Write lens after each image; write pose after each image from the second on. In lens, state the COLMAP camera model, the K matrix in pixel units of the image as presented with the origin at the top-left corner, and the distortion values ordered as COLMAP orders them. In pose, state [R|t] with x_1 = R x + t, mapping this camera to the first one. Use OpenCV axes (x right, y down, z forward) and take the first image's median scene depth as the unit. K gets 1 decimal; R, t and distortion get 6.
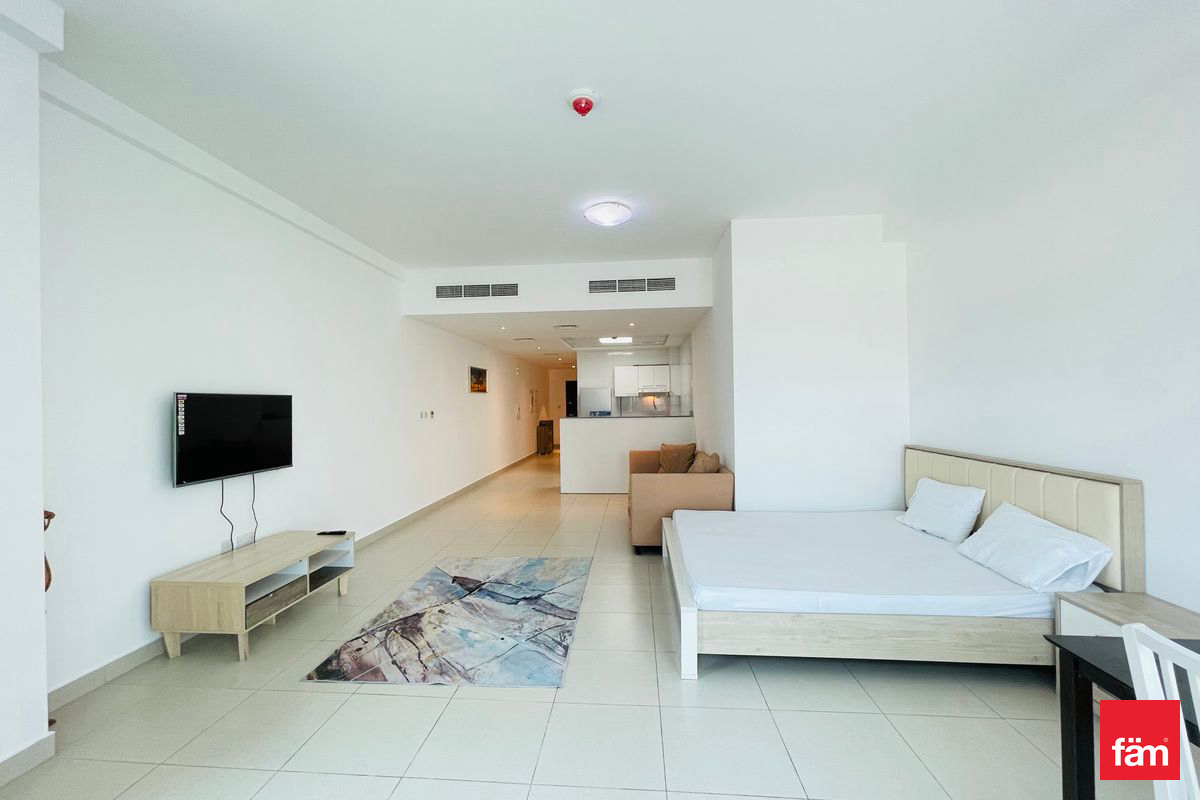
lens RADIAL K [[485.5, 0, 591.0], [0, 485.5, 398.0], [0, 0, 1]] dist [-0.007271, 0.004057]
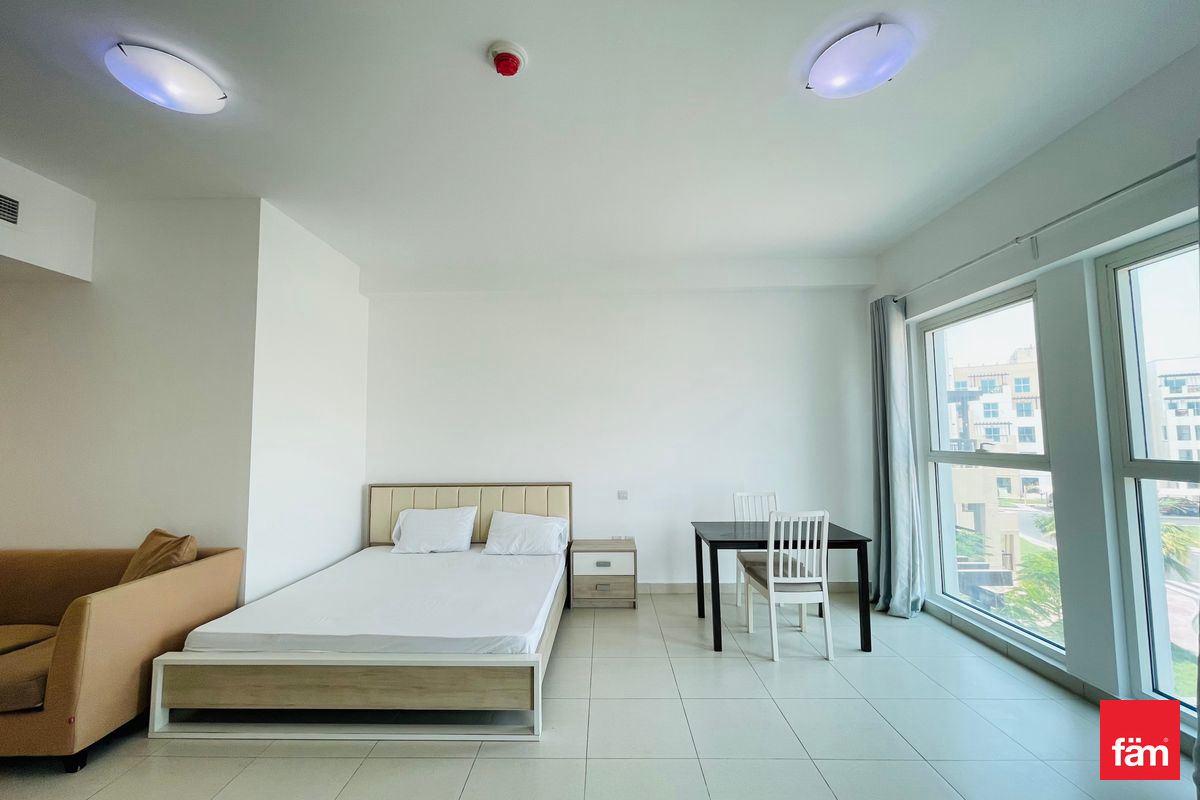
lens RADIAL K [[485.5, 0, 595.2], [0, 485.5, 402.8], [0, 0, 1]] dist [-0.007271, 0.004057]
pose [[-0.071391, 0.085631, 0.993766, -0.614754], [0.001581, 0.996317, -0.085737, 0.010954], [-0.997447, -0.004549, -0.071263, 0.739890]]
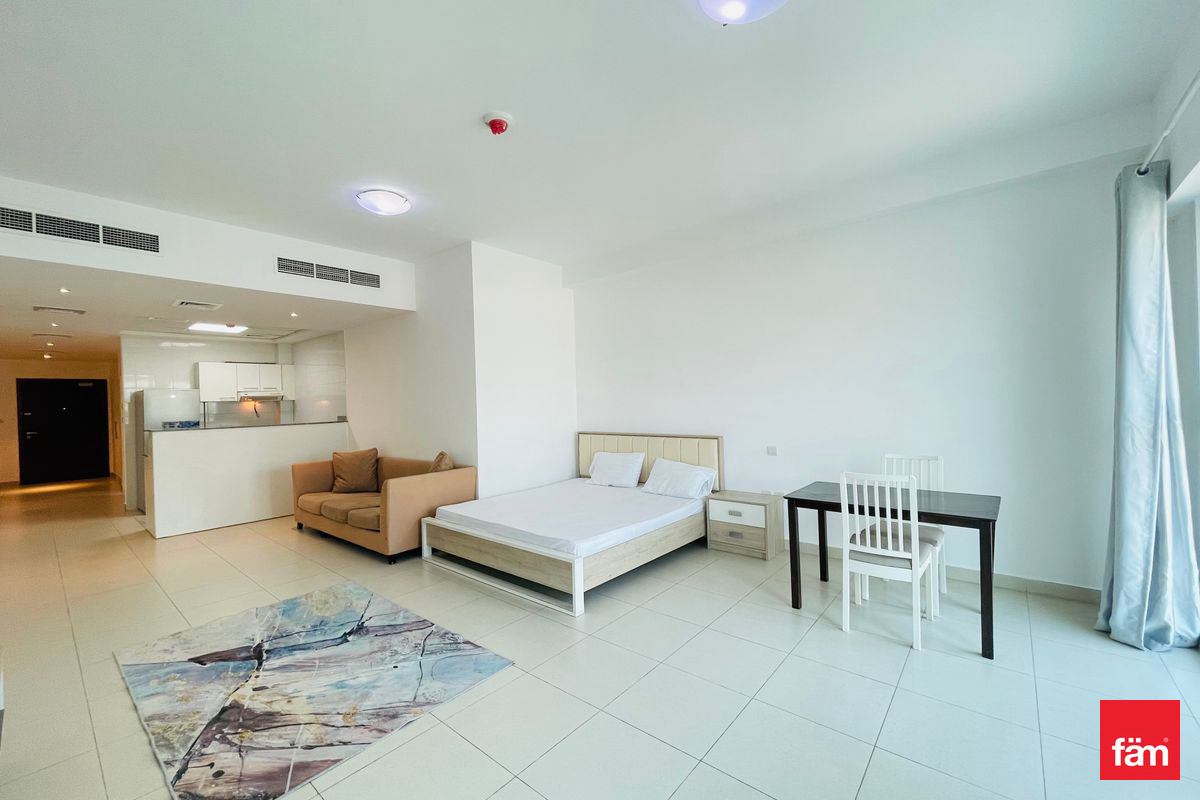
lens RADIAL K [[485.5, 0, 595.8], [0, 485.5, 402.1], [0, 0, 1]] dist [-0.007271, 0.004057]
pose [[0.576770, -0.003271, 0.816900, -0.629059], [0.009895, 0.999947, -0.002982, 0.017298], [-0.816847, 0.009803, 0.576771, 0.169426]]
